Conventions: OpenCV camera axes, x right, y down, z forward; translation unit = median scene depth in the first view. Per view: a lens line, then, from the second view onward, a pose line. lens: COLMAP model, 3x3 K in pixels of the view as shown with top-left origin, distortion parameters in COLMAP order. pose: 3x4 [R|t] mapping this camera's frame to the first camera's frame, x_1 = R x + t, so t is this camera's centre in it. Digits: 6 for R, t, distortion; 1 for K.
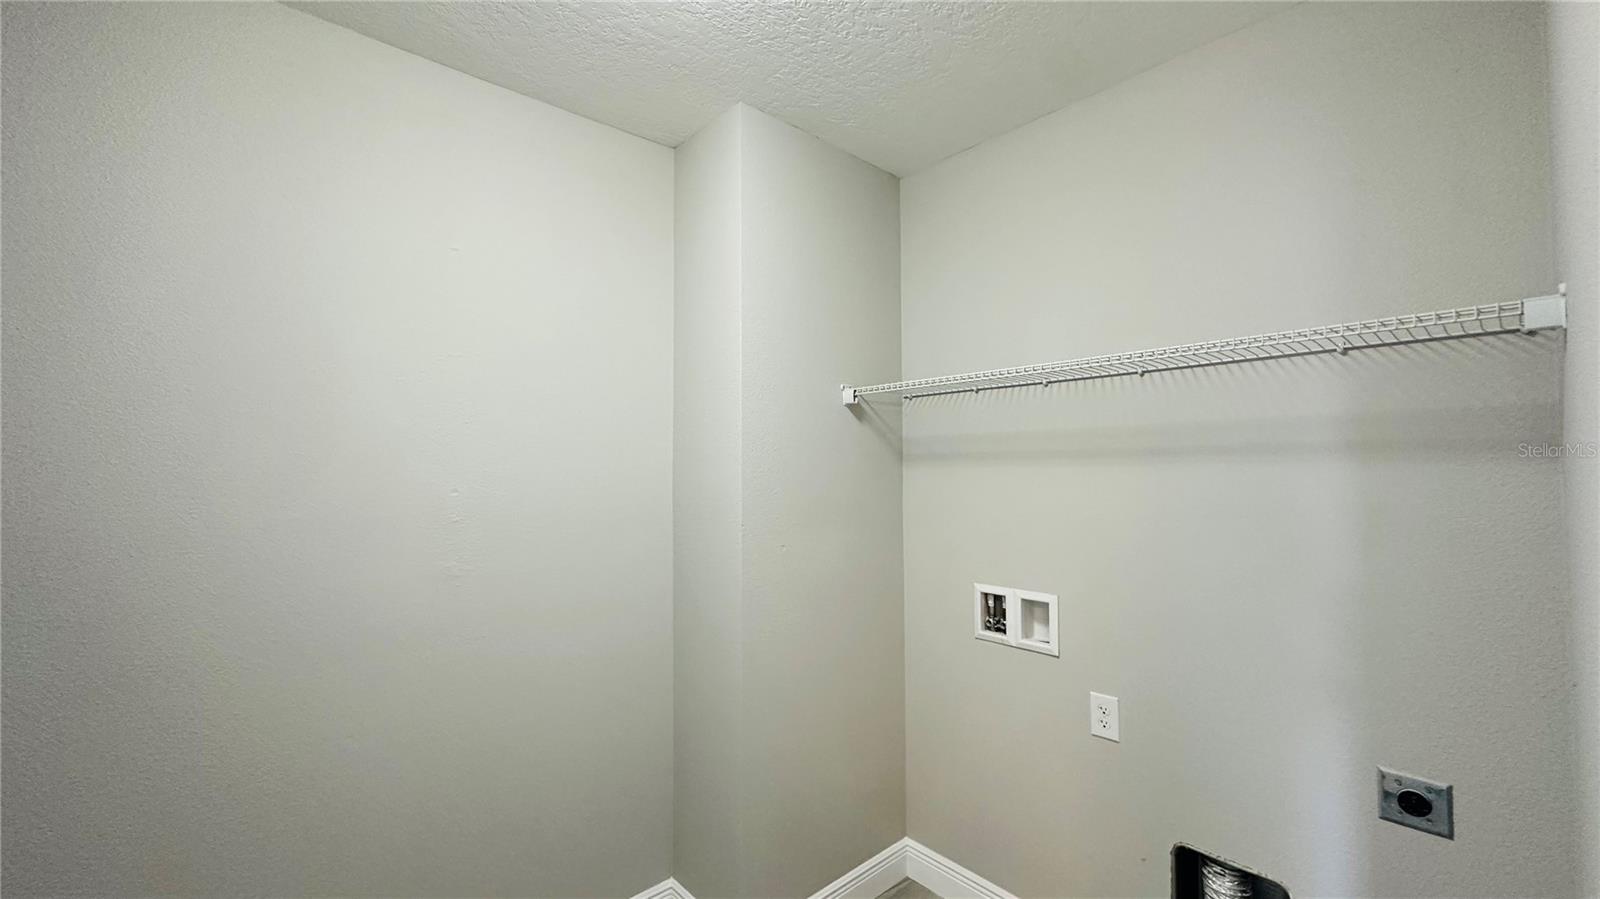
lens RADIAL K [[638.6, 0, 800.0], [0, 638.6, 449.5], [0, 0, 1]] dist [-0.003513, 0.000989]
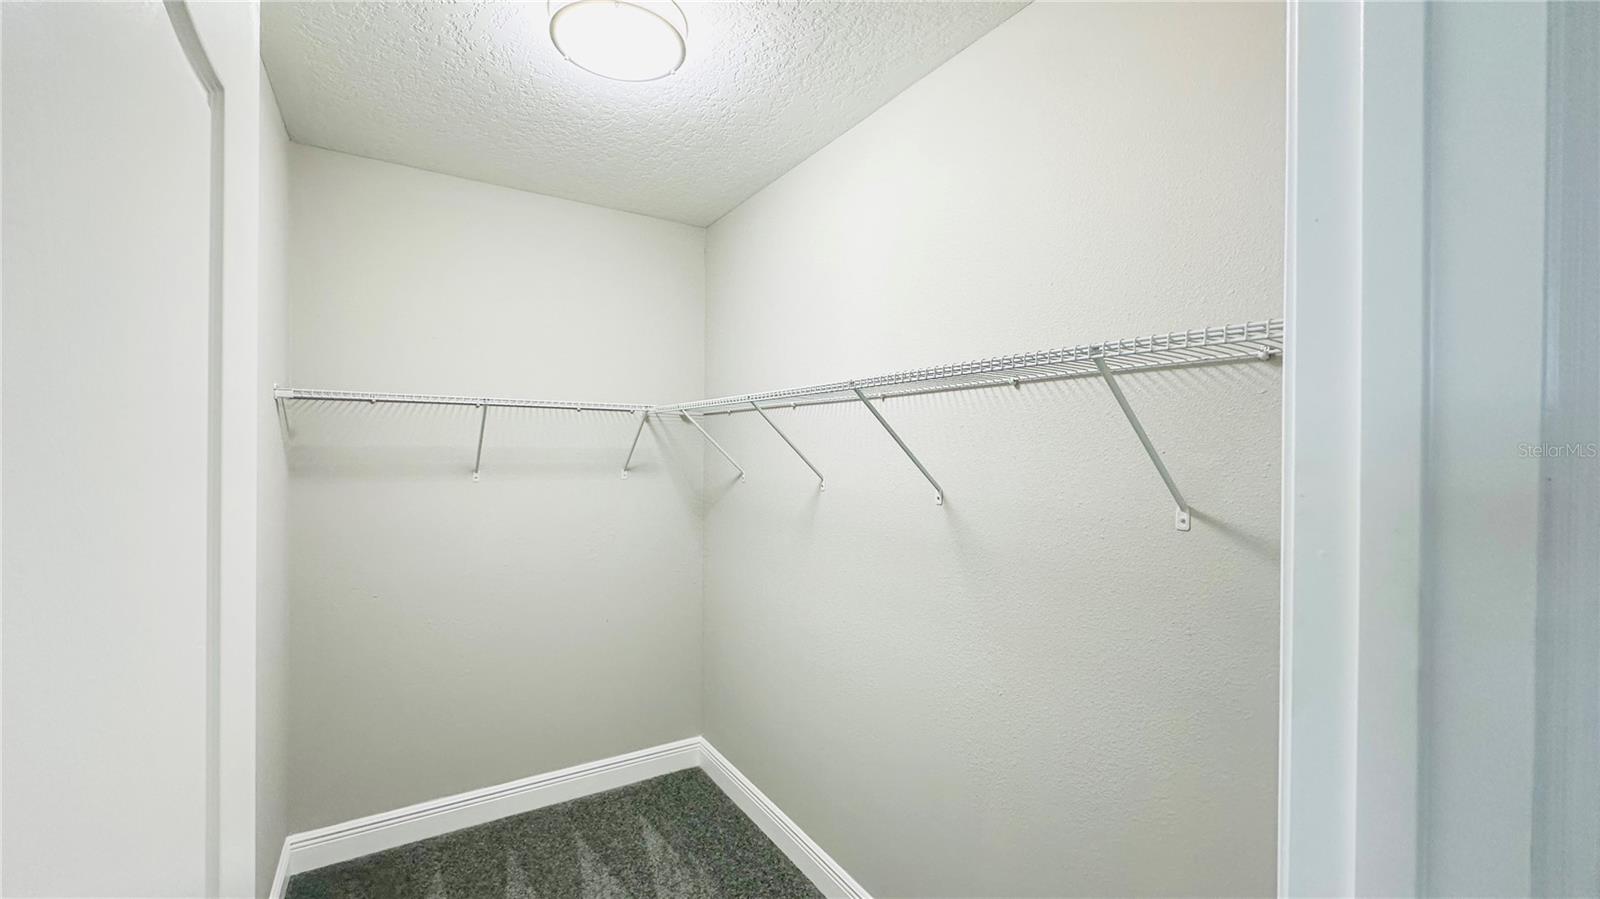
lens RADIAL K [[638.6, 0, 800.0], [0, 638.6, 449.5], [0, 0, 1]] dist [-0.003513, 0.000989]
pose [[0.984324, 0.021838, -0.175013, 0.487858], [-0.017750, 0.999533, 0.024888, -0.051237], [0.175474, -0.021391, 0.984252, 0.004803]]
